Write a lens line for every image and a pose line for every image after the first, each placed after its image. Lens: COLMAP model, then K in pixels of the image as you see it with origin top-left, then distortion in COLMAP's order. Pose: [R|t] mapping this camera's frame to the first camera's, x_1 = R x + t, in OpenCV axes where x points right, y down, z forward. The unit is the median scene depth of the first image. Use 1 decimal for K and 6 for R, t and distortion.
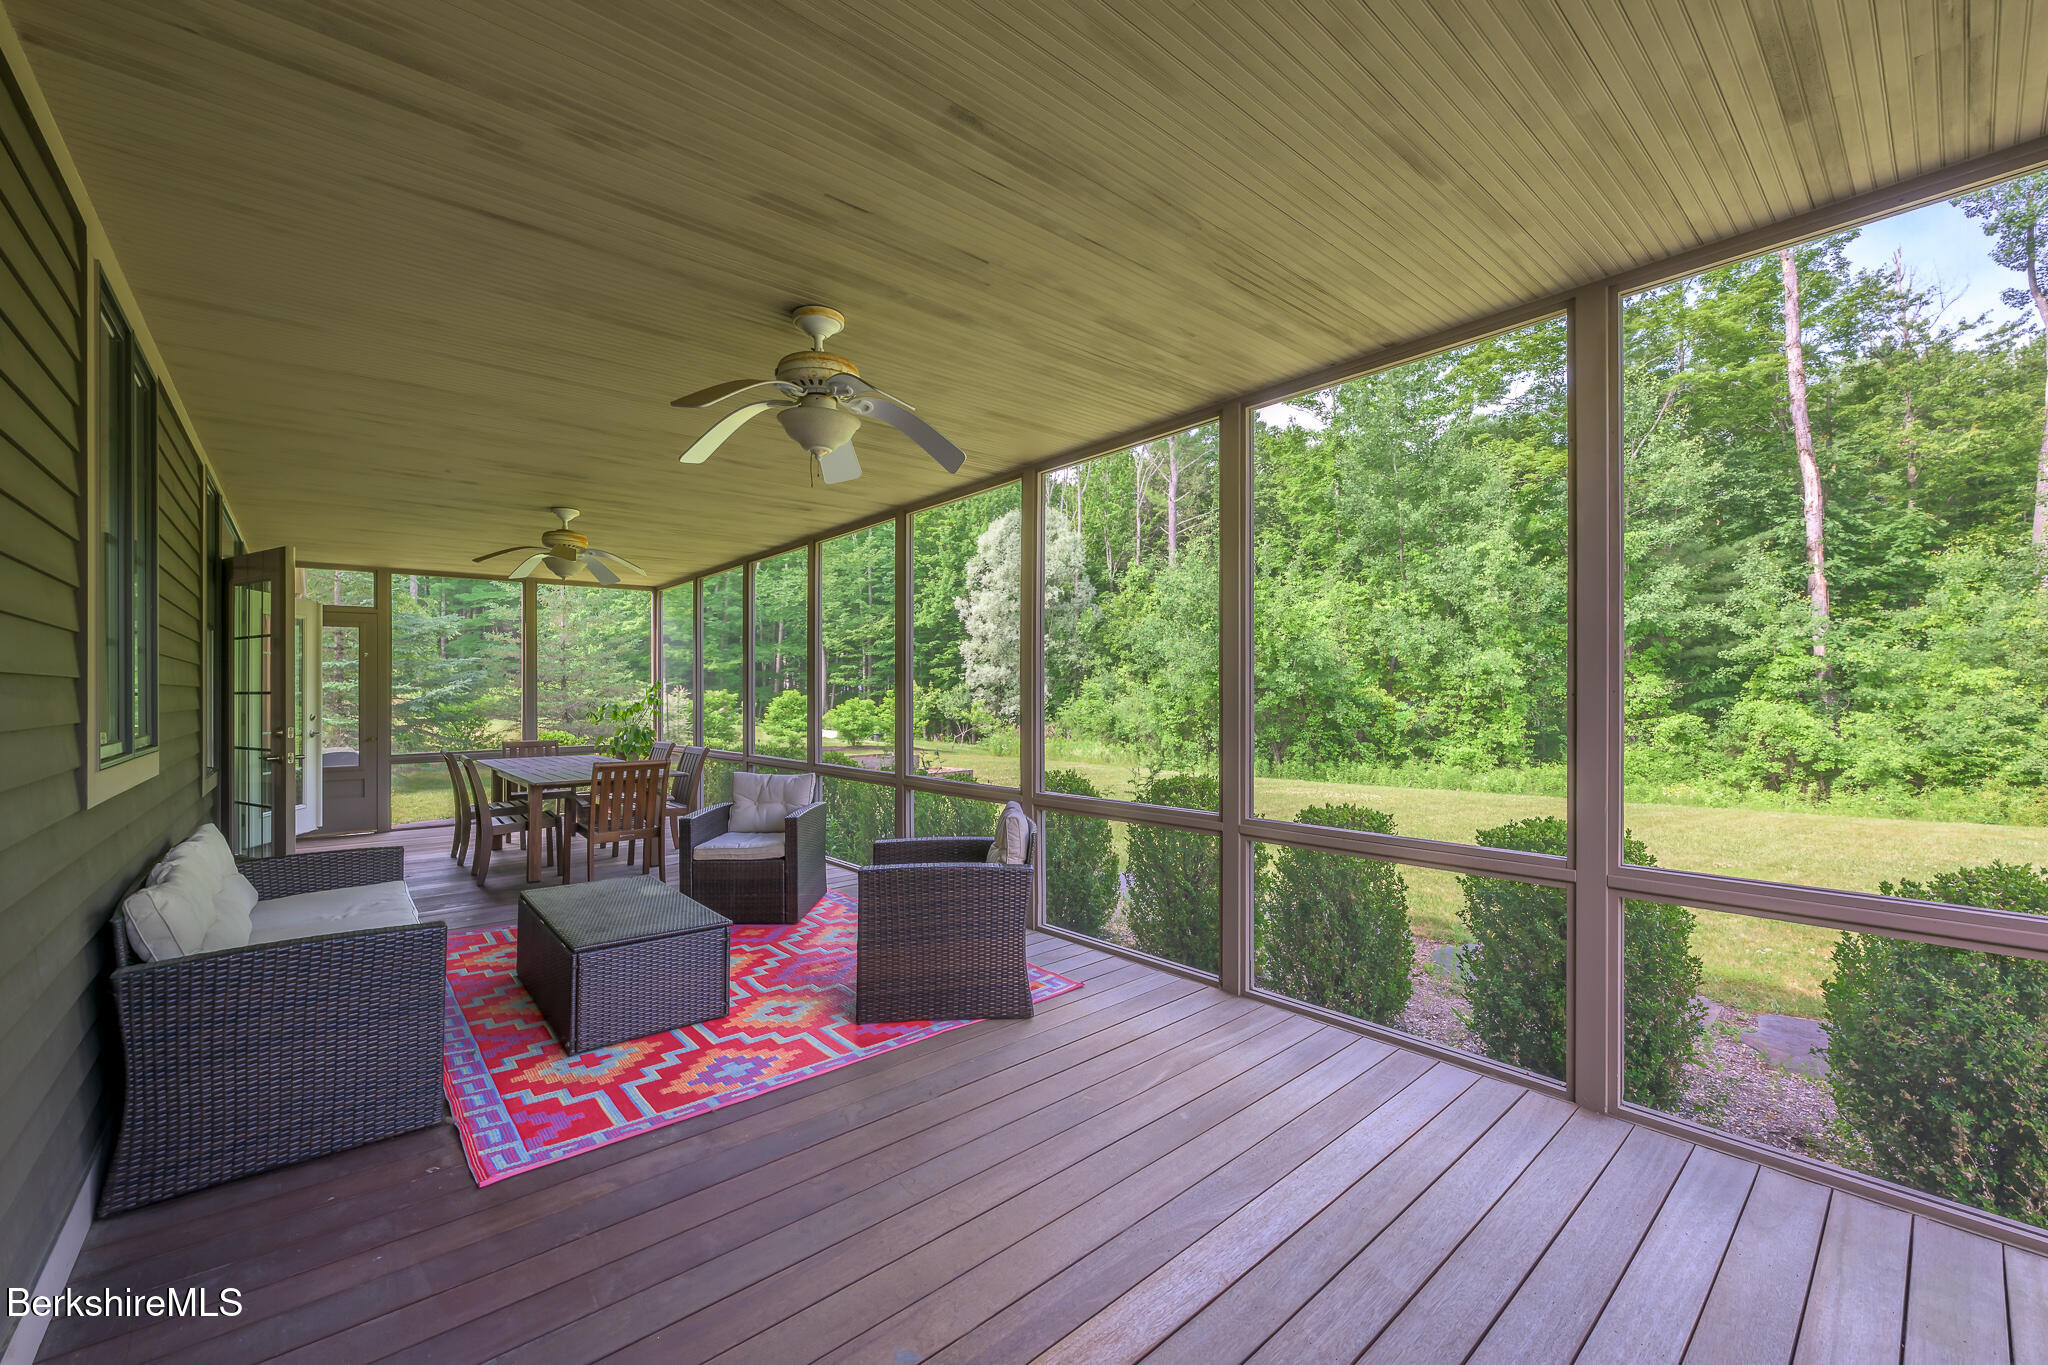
lens RADIAL K [[801.3, 0, 1034.8], [0, 801.3, 690.3], [0, 0, 1]] dist [0.000519, 0.000055]
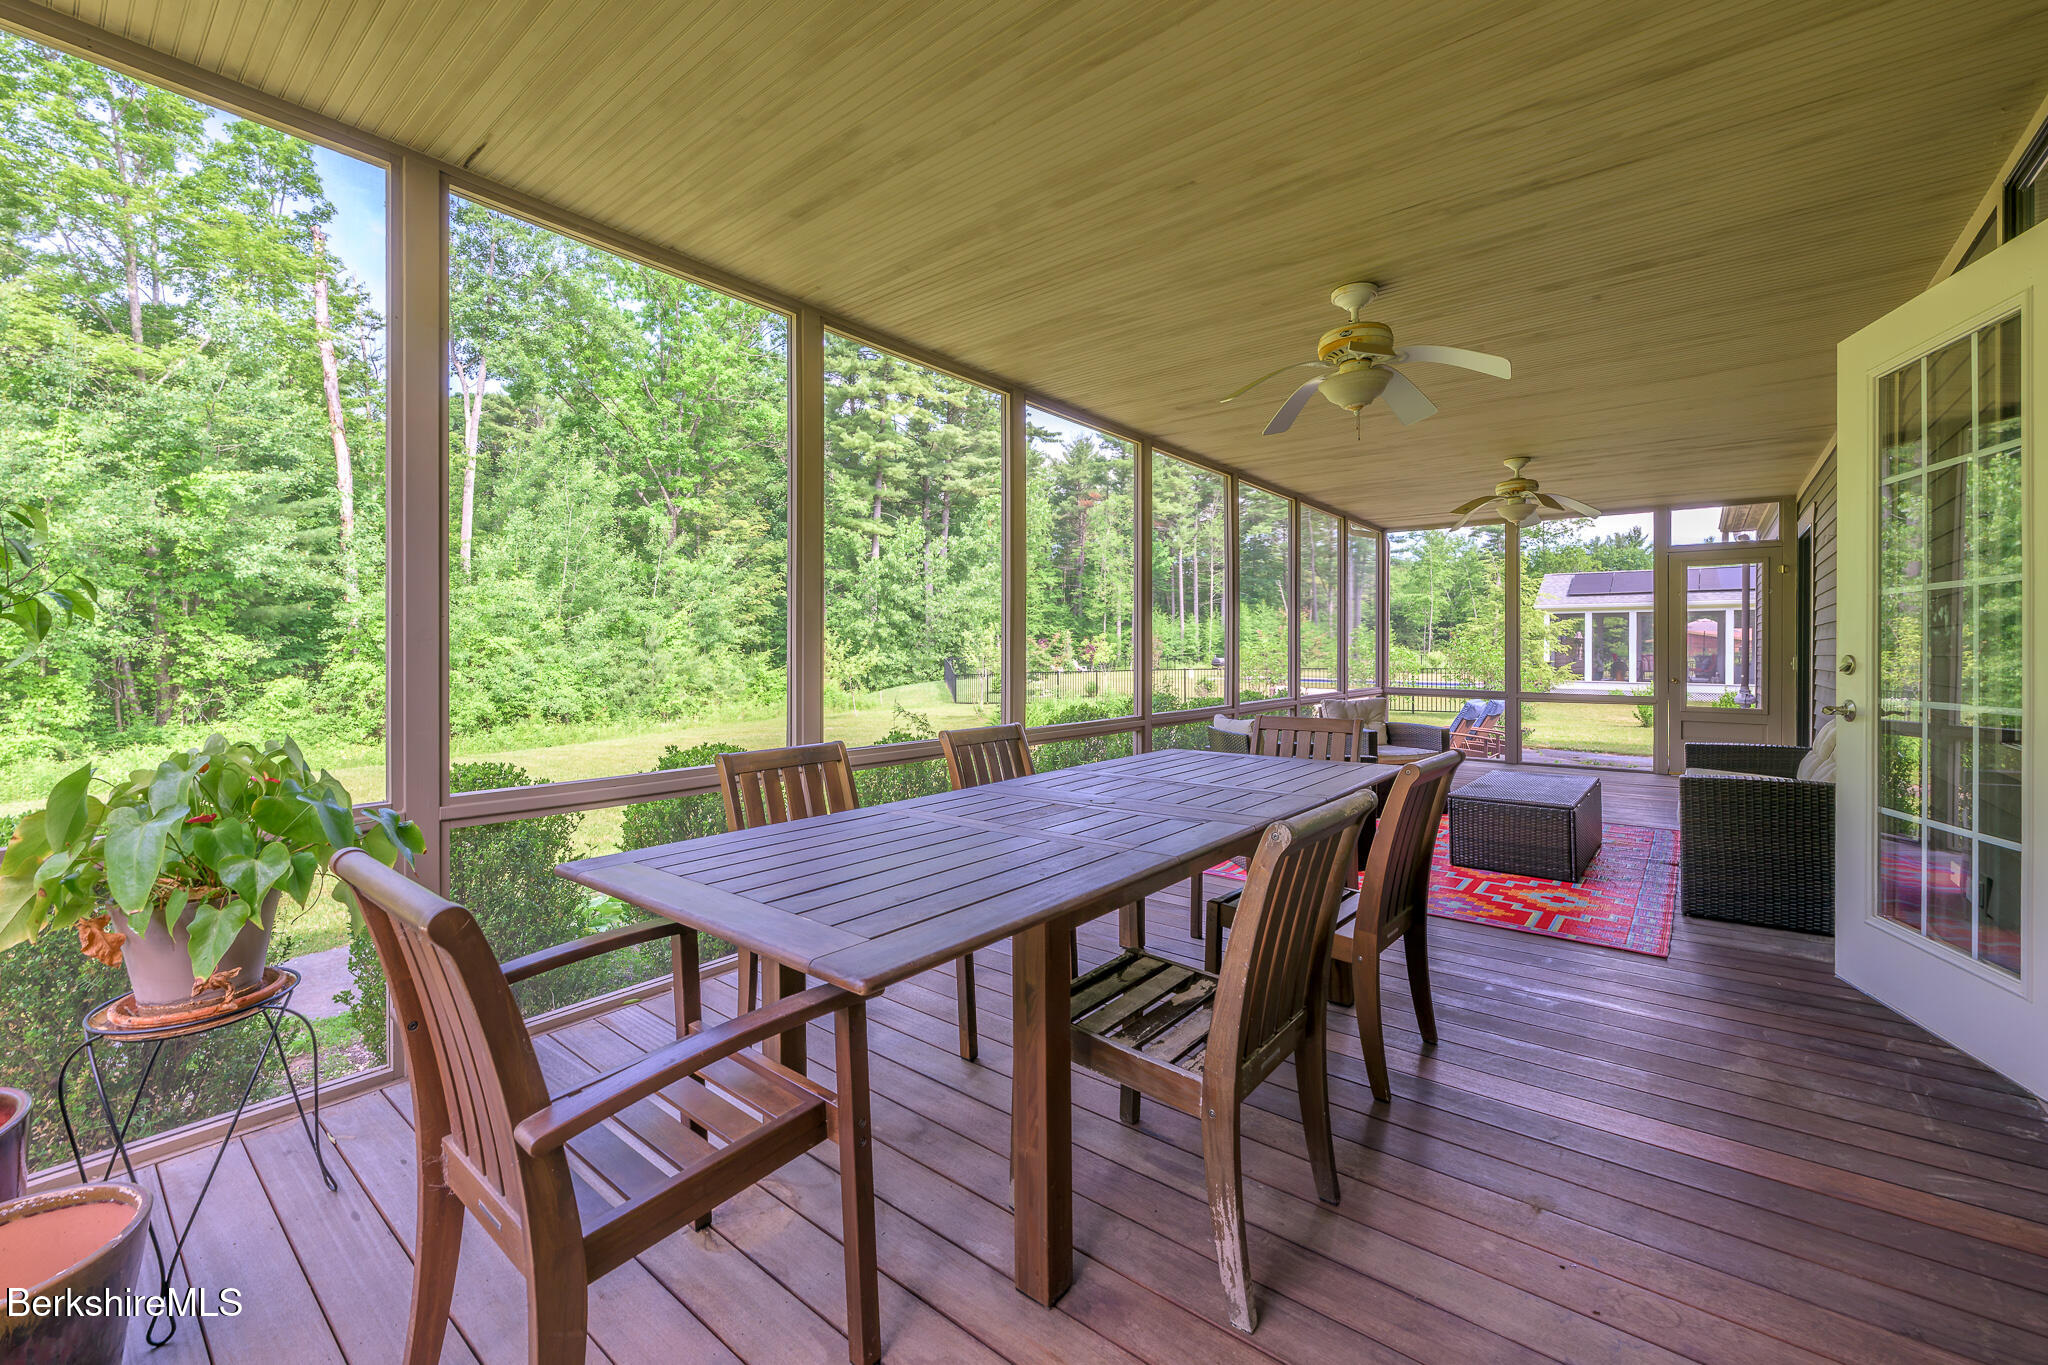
lens RADIAL K [[842.5, 0, 1022.3], [0, 842.5, 645.3], [0, 0, 1]] dist [-0.001330, -0.000177]
pose [[-0.172714, 0.016461, 0.984834, -0.272509], [0.002761, 0.999864, -0.016228, 0.009466], [-0.984968, -0.000084, -0.172736, 0.281608]]
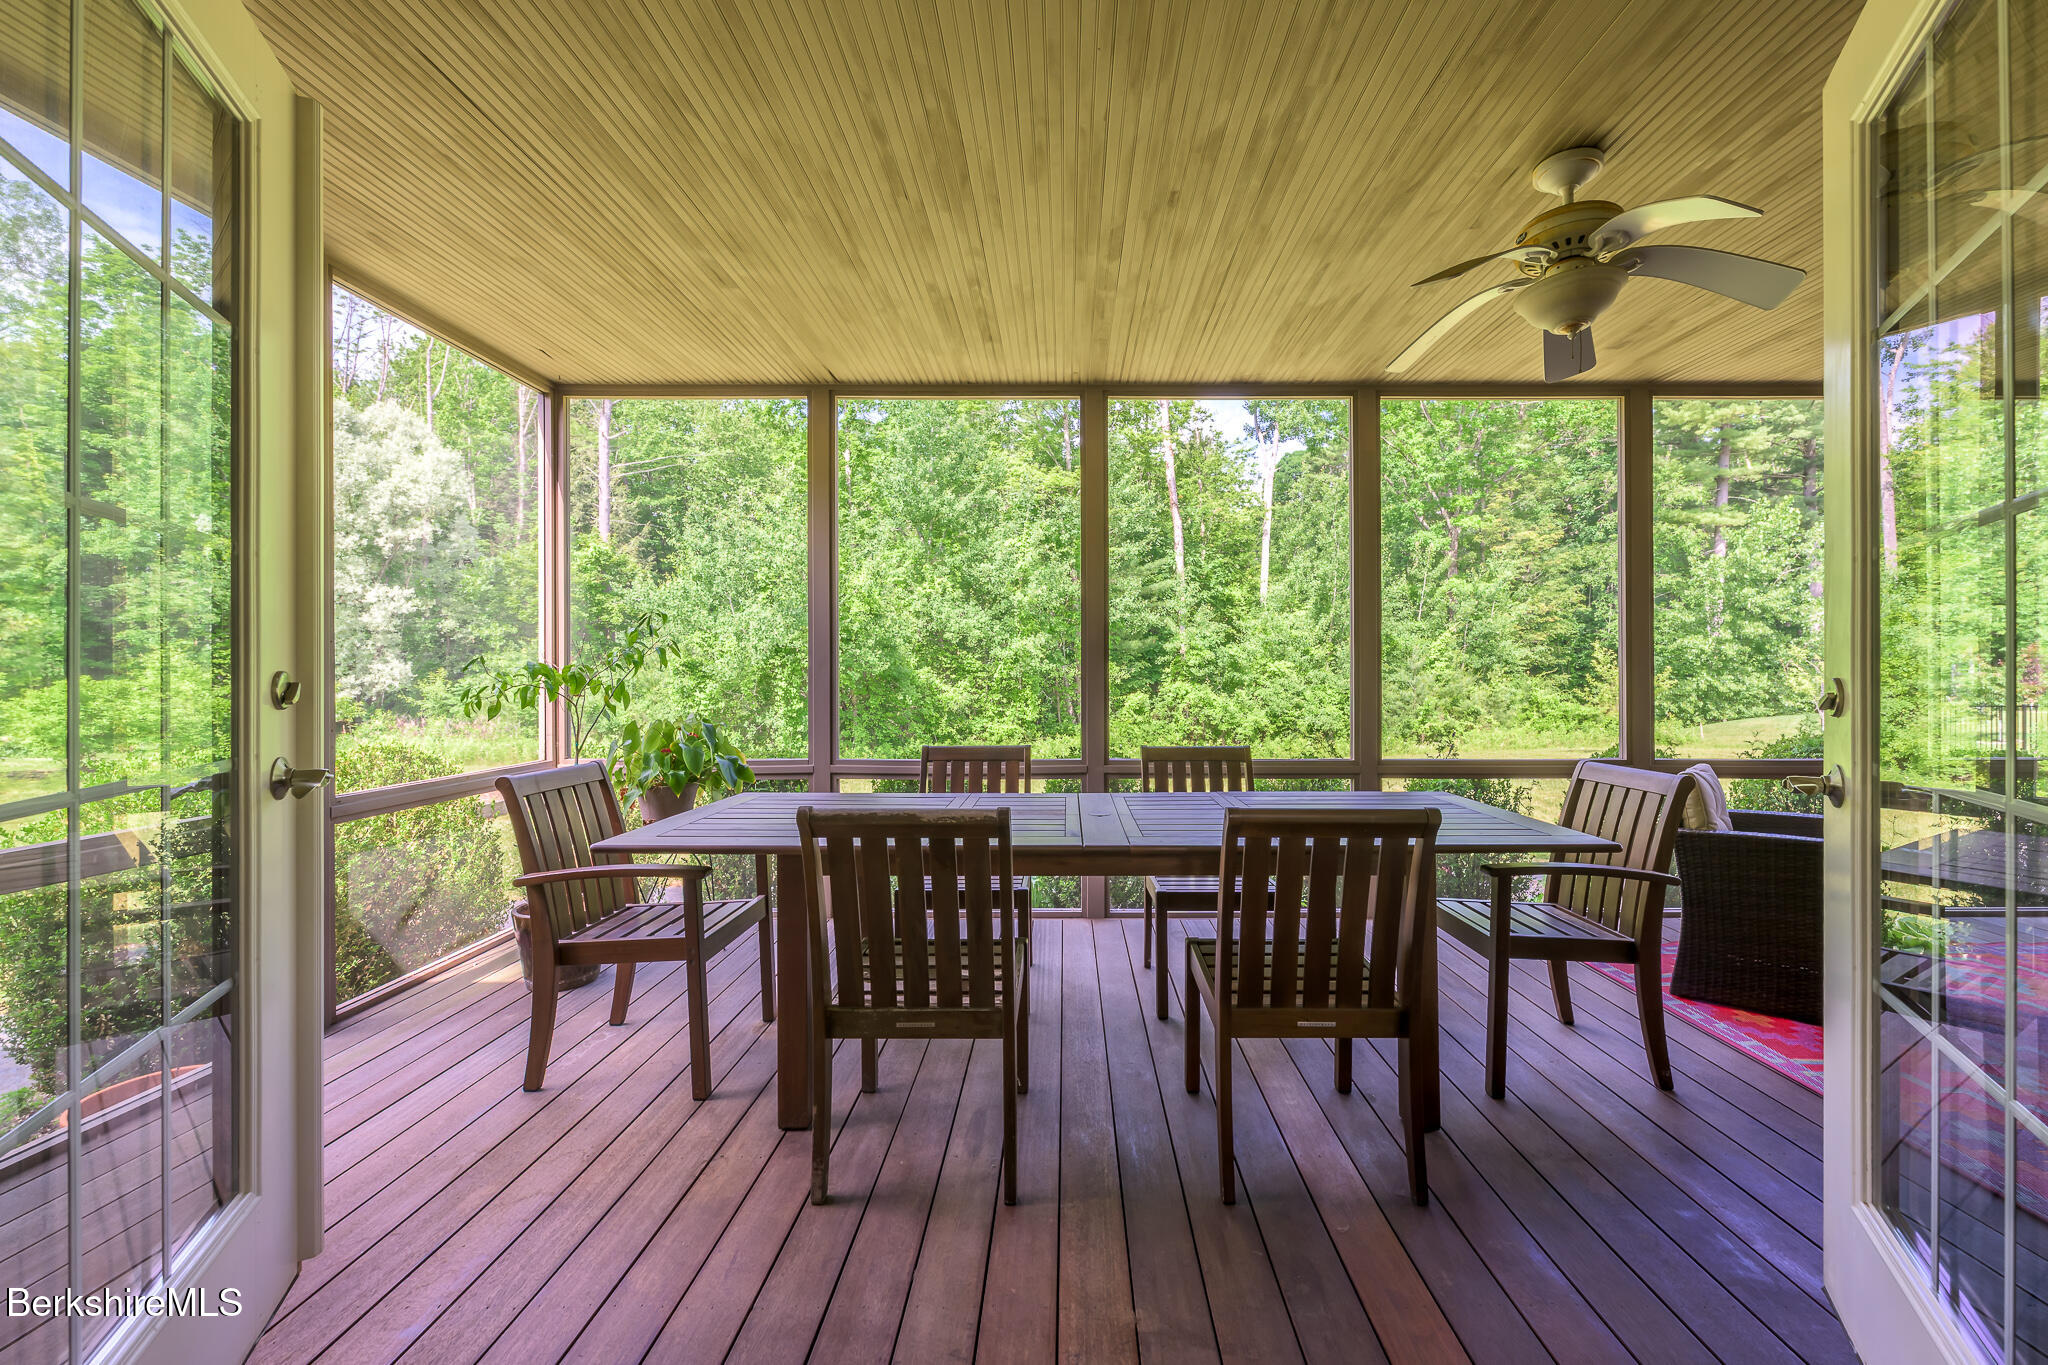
lens RADIAL K [[819.7, 0, 1020.7], [0, 819.7, 676.9], [0, 0, 1]] dist [0.000130, -0.000136]
pose [[0.665771, 0.006749, 0.746125, -0.264733], [-0.006184, 0.999975, -0.003527, 0.009327], [-0.746130, -0.002265, 0.665796, 0.226763]]
